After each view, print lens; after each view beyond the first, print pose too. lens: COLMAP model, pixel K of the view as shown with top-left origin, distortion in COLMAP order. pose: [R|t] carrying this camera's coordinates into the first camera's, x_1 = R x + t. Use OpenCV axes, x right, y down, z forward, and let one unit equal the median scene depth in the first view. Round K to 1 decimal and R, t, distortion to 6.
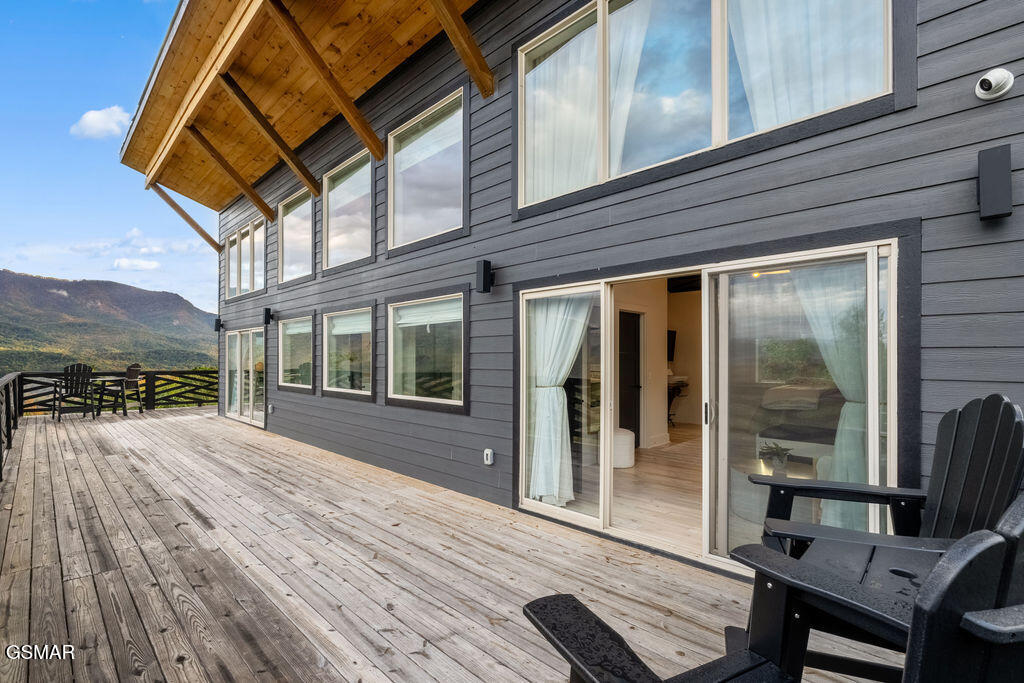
lens RADIAL K [[469.1, 0, 513.5], [0, 469.1, 354.3], [0, 0, 1]] dist [-0.001573, 0.000186]
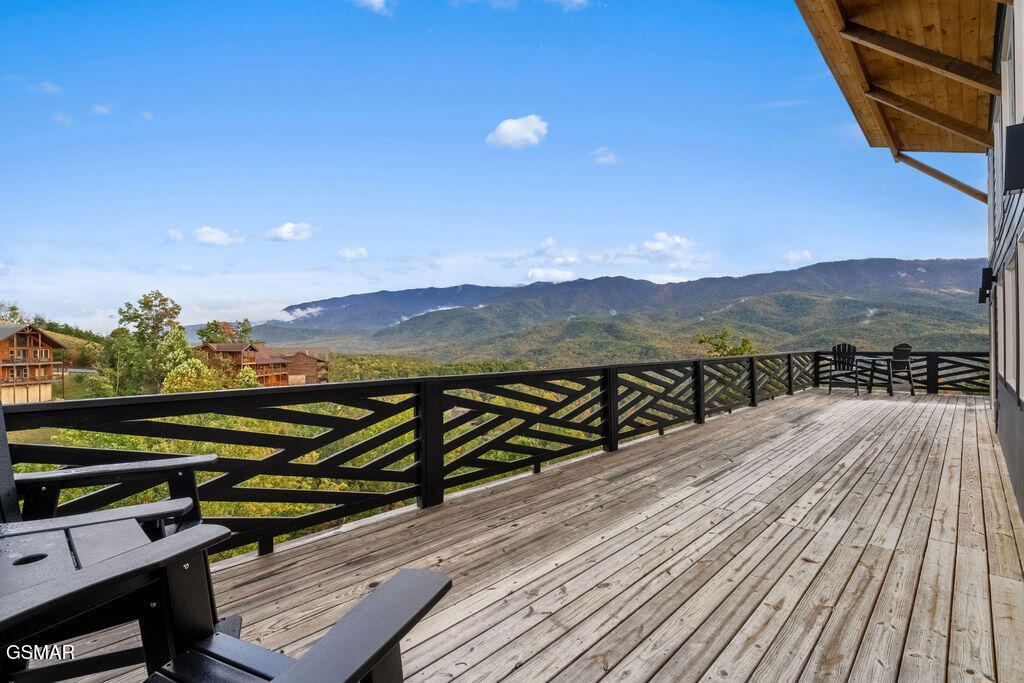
lens RADIAL K [[468.3, 0, 508.5], [0, 468.3, 343.1], [0, 0, 1]] dist [-0.001527, 0.000196]
pose [[-0.002378, -0.002034, -0.999995, 0.458657], [0.017396, 0.999847, -0.002075, 0.016525], [0.999846, -0.017401, -0.002342, 0.511938]]
